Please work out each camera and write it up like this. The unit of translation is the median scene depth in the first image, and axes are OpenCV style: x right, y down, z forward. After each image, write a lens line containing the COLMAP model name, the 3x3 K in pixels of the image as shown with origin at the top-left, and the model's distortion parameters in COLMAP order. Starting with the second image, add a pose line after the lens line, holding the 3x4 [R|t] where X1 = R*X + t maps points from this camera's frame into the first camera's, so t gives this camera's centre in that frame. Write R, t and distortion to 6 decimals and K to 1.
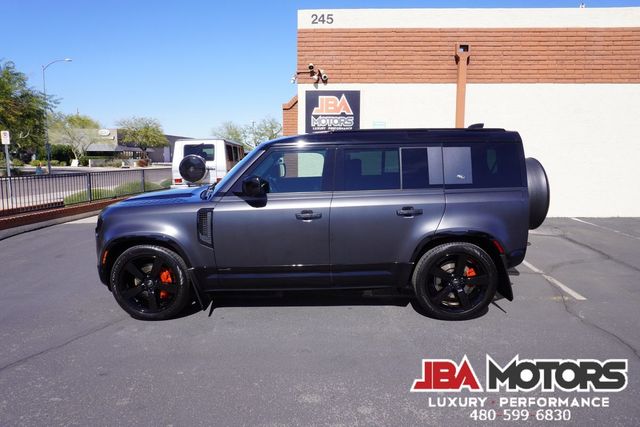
lens RADIAL K [[424.9, 0, 321.9], [0, 424.9, 211.2], [0, 0, 1]] dist [-0.043265, 0.024530]
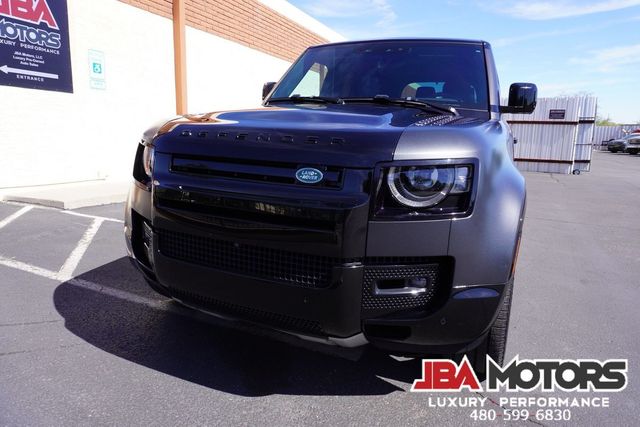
lens RADIAL K [[424.4, 0, 319.5], [0, 424.4, 213.3], [0, 0, 1]] dist [-0.035249, 0.012806]
pose [[0.368498, -0.153824, 0.916814, -0.398204], [0.105452, 0.986766, 0.123176, 0.002561], [-0.923628, 0.051289, 0.379842, 0.435627]]
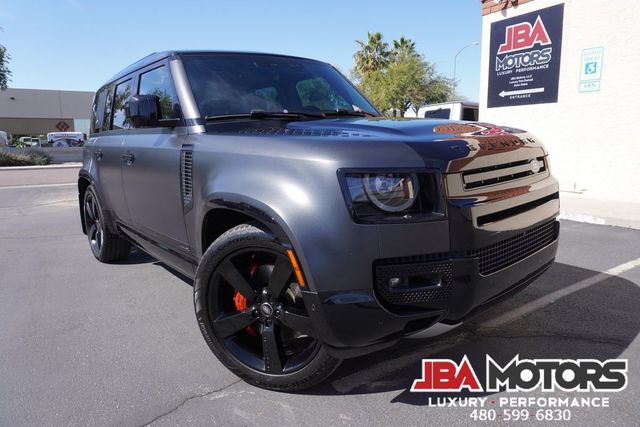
lens RADIAL K [[424.9, 0, 320.3], [0, 424.9, 212.2], [0, 0, 1]] dist [-0.043265, 0.024530]
pose [[0.548877, 0.125015, -0.826502, 0.451292], [-0.087978, 0.991901, 0.091607, 0.000424], [0.831260, 0.022433, 0.555430, 0.362145]]
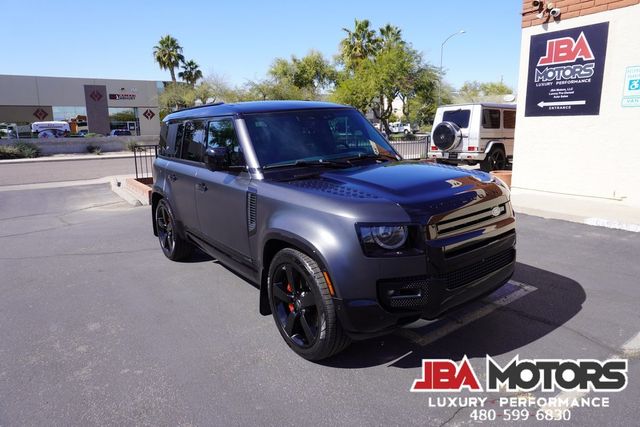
lens RADIAL K [[424.9, 0, 319.1], [0, 424.9, 212.7], [0, 0, 1]] dist [-0.043265, 0.024530]
pose [[0.592295, 0.149167, -0.791793, 0.391835], [-0.082367, 0.988774, 0.124663, -0.030152], [0.801500, -0.008620, 0.597933, 0.237459]]
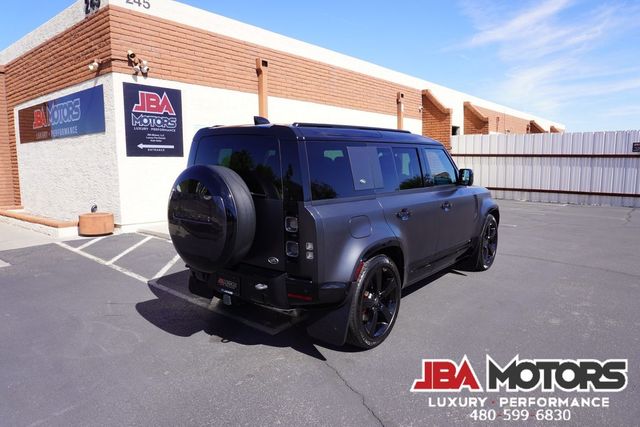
lens RADIAL K [[424.9, 0, 318.2], [0, 424.9, 214.3], [0, 0, 1]] dist [-0.043265, 0.024530]
pose [[0.613235, -0.097707, 0.783835, -0.480269], [0.110308, 0.993190, 0.037504, -0.017782], [-0.782161, 0.063464, 0.619836, 0.216305]]
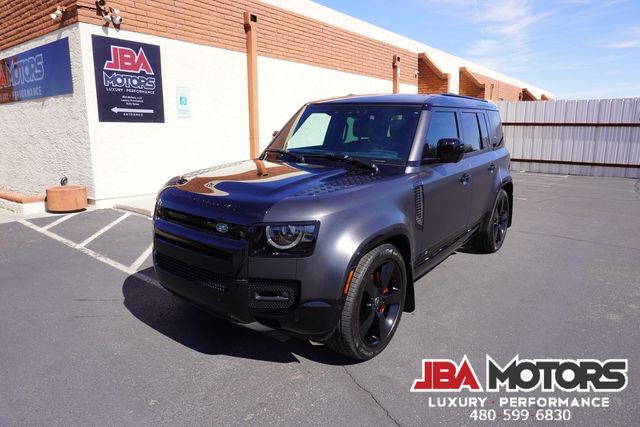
lens RADIAL K [[424.9, 0, 318.3], [0, 424.9, 213.2], [0, 0, 1]] dist [-0.043265, 0.024530]
pose [[0.581458, -0.153739, 0.798919, -0.432547], [0.108913, 0.987854, 0.110829, -0.024482], [-0.806253, 0.022570, 0.591140, 0.289597]]
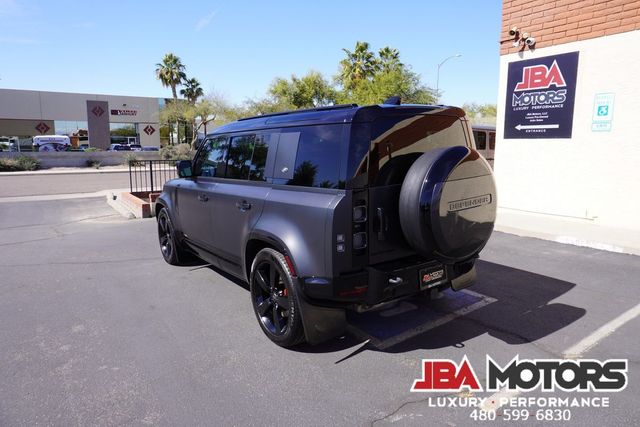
lens RADIAL K [[424.9, 0, 319.1], [0, 424.9, 211.3], [0, 0, 1]] dist [-0.043265, 0.024530]
pose [[0.592264, 0.122730, -0.796342, 0.430566], [-0.098455, 0.991949, 0.079652, -0.031120], [0.799706, 0.031229, 0.599579, 0.240411]]
